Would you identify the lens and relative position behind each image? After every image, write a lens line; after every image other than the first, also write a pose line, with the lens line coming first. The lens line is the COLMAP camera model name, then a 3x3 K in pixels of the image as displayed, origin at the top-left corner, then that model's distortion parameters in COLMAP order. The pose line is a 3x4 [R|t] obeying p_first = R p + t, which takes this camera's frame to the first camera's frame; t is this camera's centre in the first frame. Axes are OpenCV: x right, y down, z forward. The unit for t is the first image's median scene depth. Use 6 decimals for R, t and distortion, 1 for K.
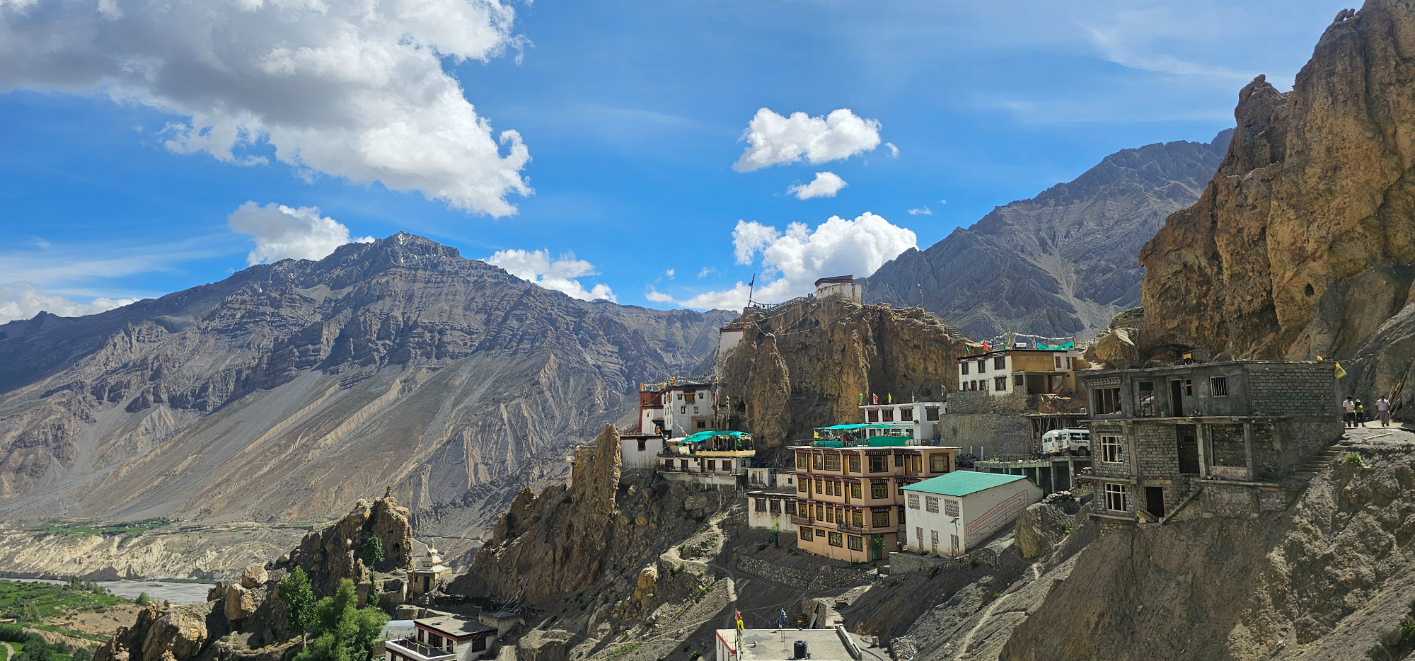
lens RADIAL K [[955.8, 0, 704.8], [0, 955.8, 326.2], [0, 0, 1]] dist [0.003165, -0.001673]
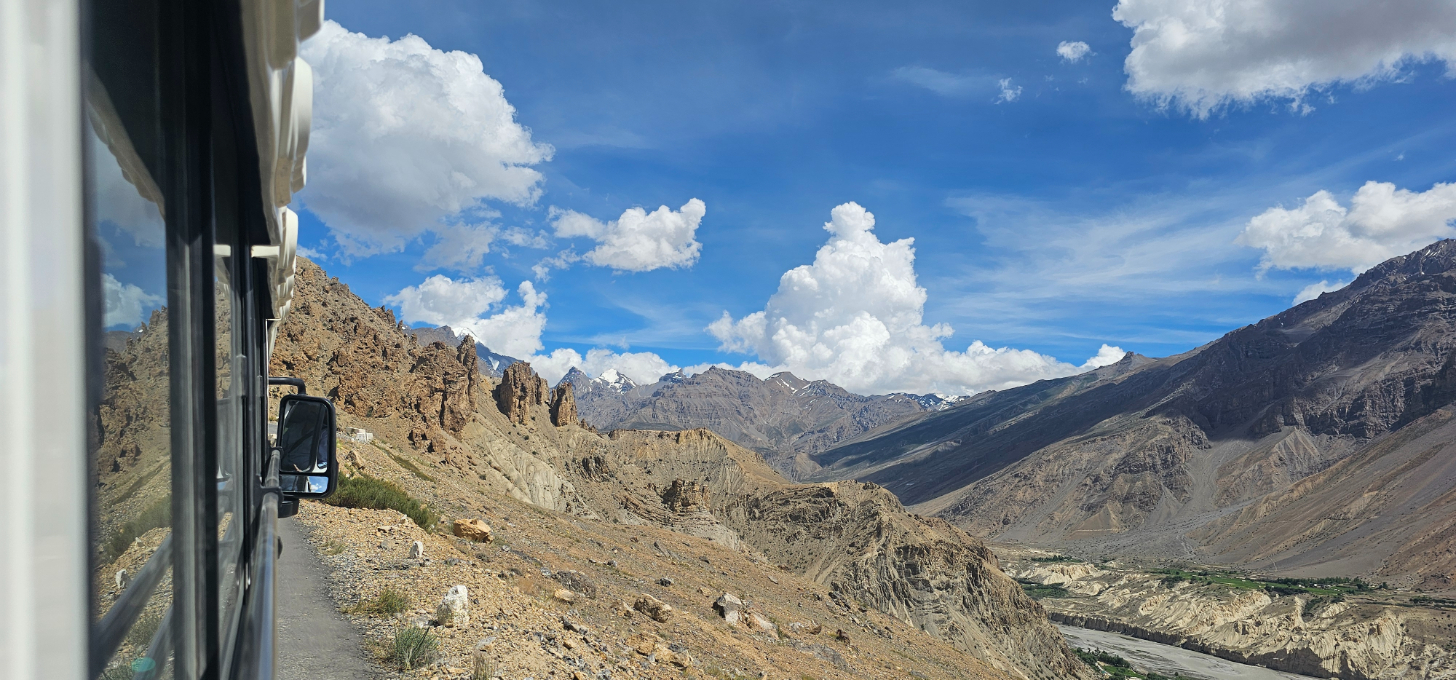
lens RADIAL K [[983.5, 0, 723.4], [0, 983.5, 339.3], [0, 0, 1]] dist [0.003165, -0.001673]
pose [[0.549648, -0.079834, -0.831573, -0.220215], [0.019699, 0.996385, -0.082636, 0.079310], [0.835164, 0.029040, 0.549233, 0.283239]]
